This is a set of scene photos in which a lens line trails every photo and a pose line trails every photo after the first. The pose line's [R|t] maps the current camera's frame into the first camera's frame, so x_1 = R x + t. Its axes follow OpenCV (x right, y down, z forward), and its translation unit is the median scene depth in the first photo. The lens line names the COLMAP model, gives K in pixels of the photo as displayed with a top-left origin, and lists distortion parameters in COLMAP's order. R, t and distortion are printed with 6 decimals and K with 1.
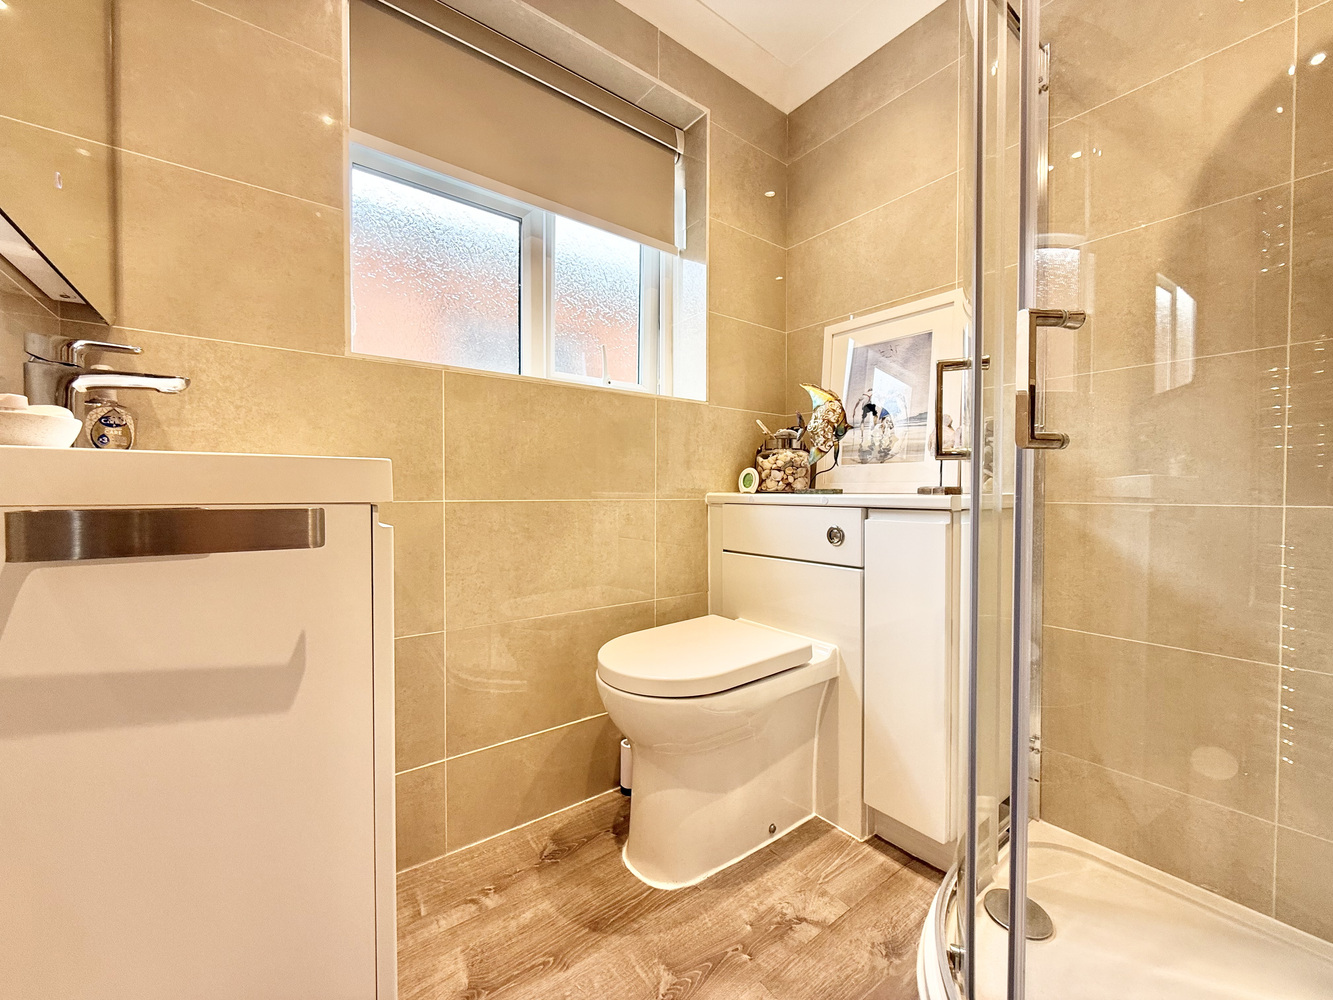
lens RADIAL K [[532.0, 0, 671.5], [0, 532.0, 499.5], [0, 0, 1]] dist [0.003821, 0.000079]
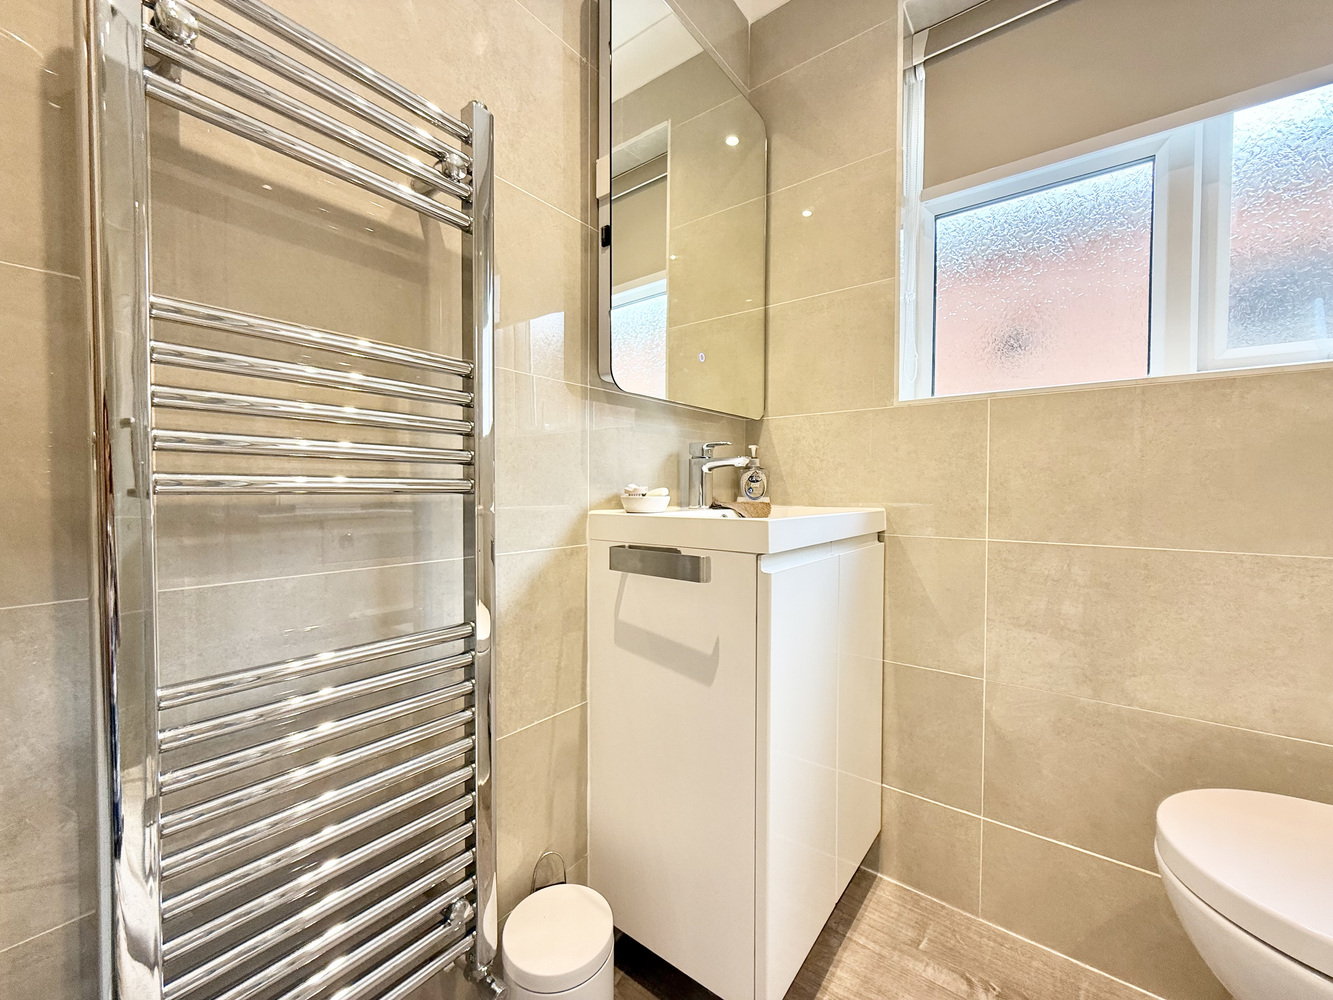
lens RADIAL K [[532.0, 0, 673.6], [0, 532.0, 501.4], [0, 0, 1]] dist [0.003821, 0.000079]
pose [[0.271978, 0.020136, -0.962093, 0.339738], [-0.018745, 0.999702, 0.015624, -0.073625], [0.962121, 0.013785, 0.272275, 0.237988]]
